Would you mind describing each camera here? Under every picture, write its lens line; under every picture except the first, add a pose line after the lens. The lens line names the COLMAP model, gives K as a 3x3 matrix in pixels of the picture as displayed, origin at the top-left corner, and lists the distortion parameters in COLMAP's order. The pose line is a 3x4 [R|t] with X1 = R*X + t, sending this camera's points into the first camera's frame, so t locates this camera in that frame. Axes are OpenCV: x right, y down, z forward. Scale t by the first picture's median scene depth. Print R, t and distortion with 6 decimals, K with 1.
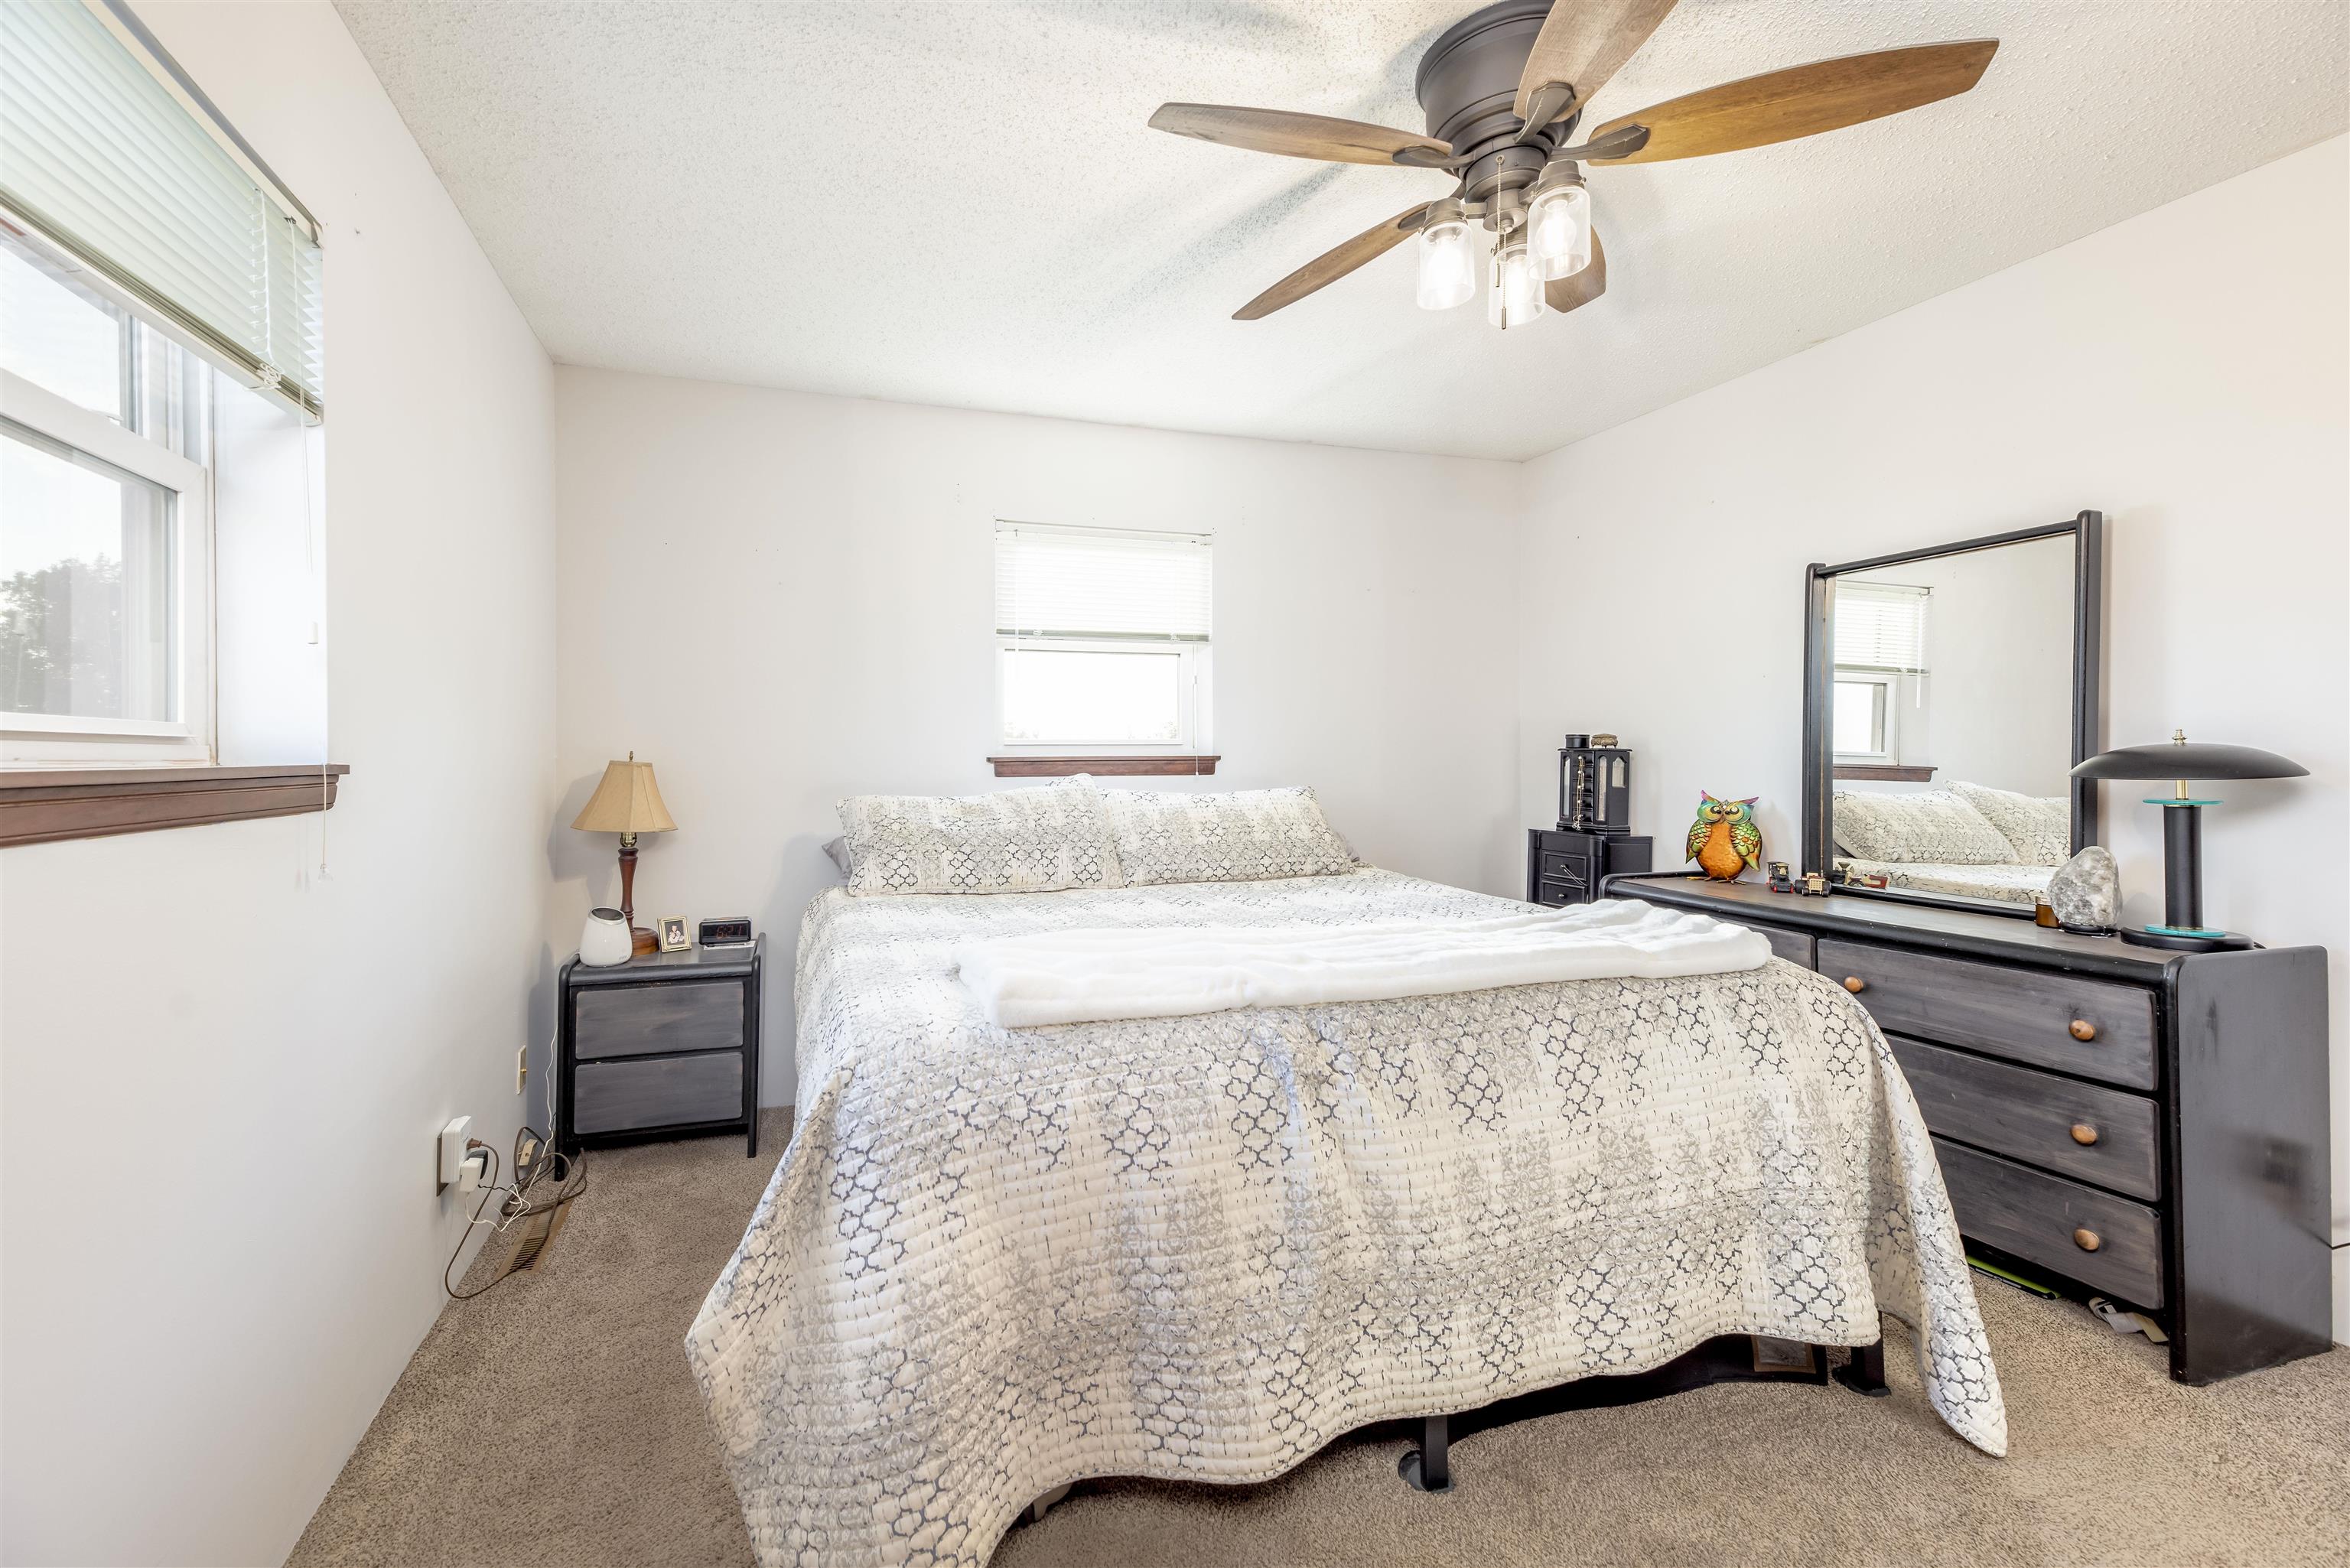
lens RADIAL K [[913.8, 0, 1171.6], [0, 913.8, 764.6], [0, 0, 1]] dist [0.023038, -0.000056]
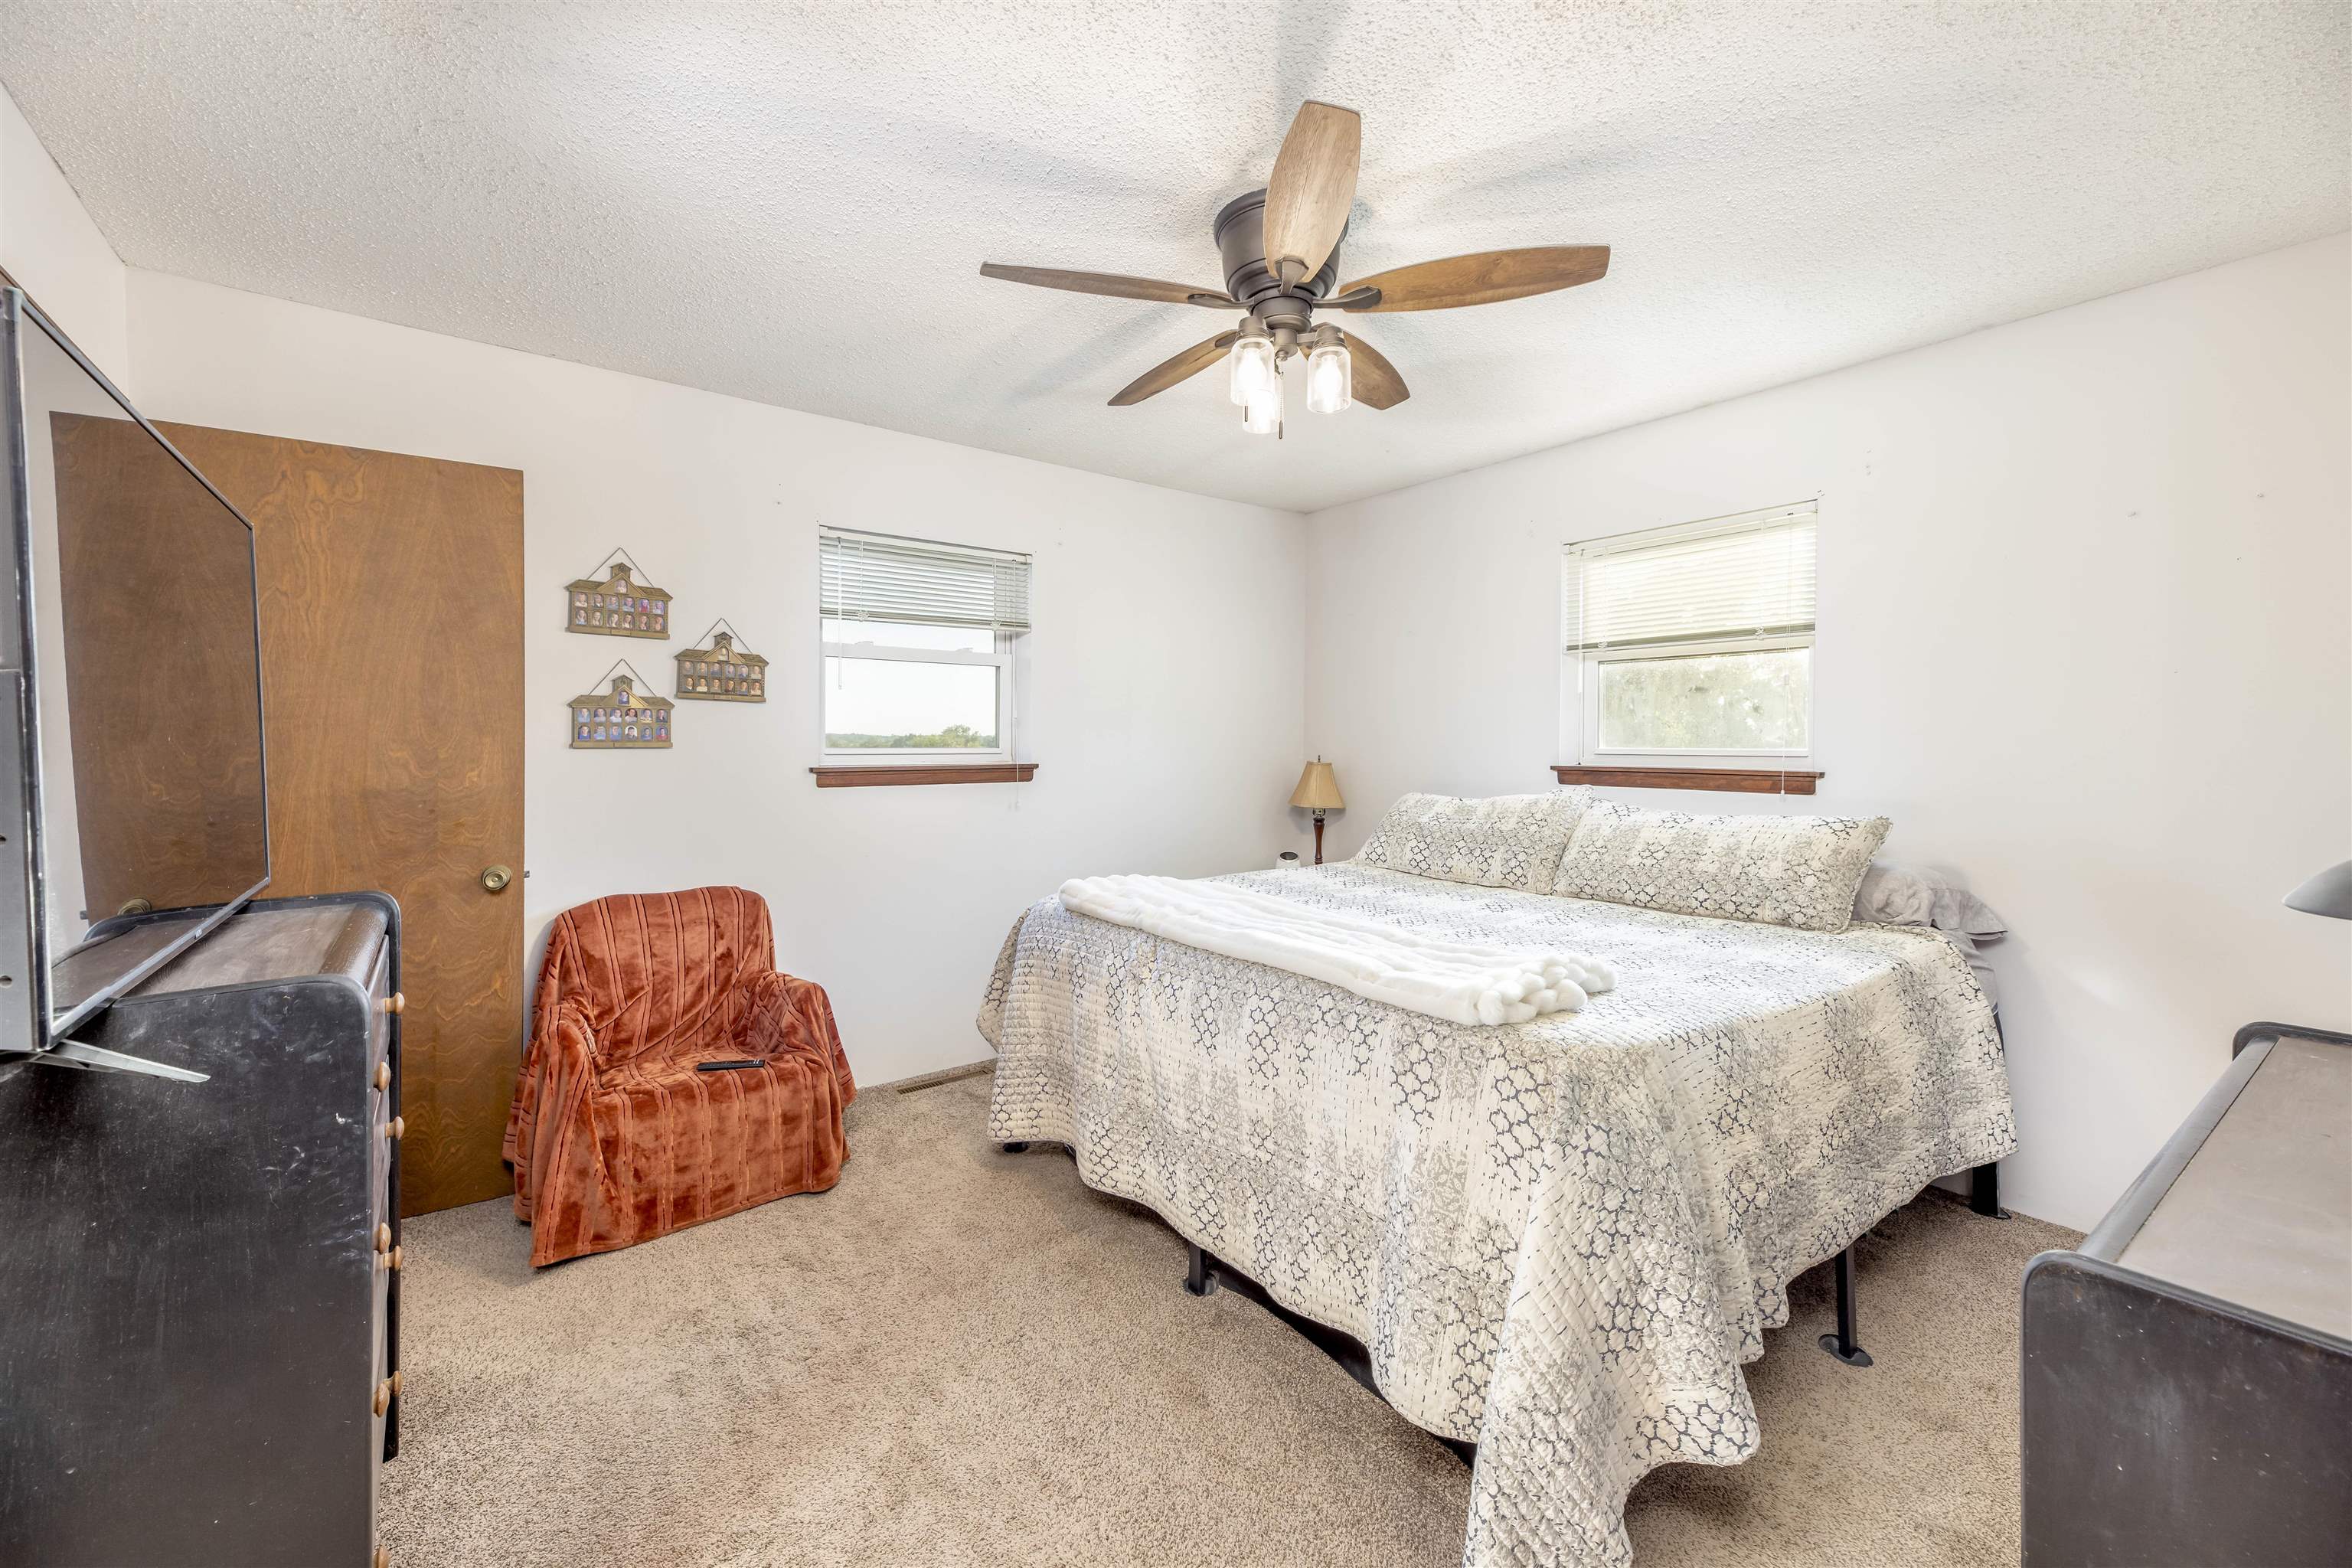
lens RADIAL K [[914.6, 0, 1172.6], [0, 914.6, 764.6], [0, 0, 1]] dist [0.023038, -0.000056]
pose [[0.375575, 0.029681, -0.926316, 1.452678], [-0.019659, 0.999517, 0.024056, -0.060014], [0.926583, 0.009175, 0.375978, 0.399948]]
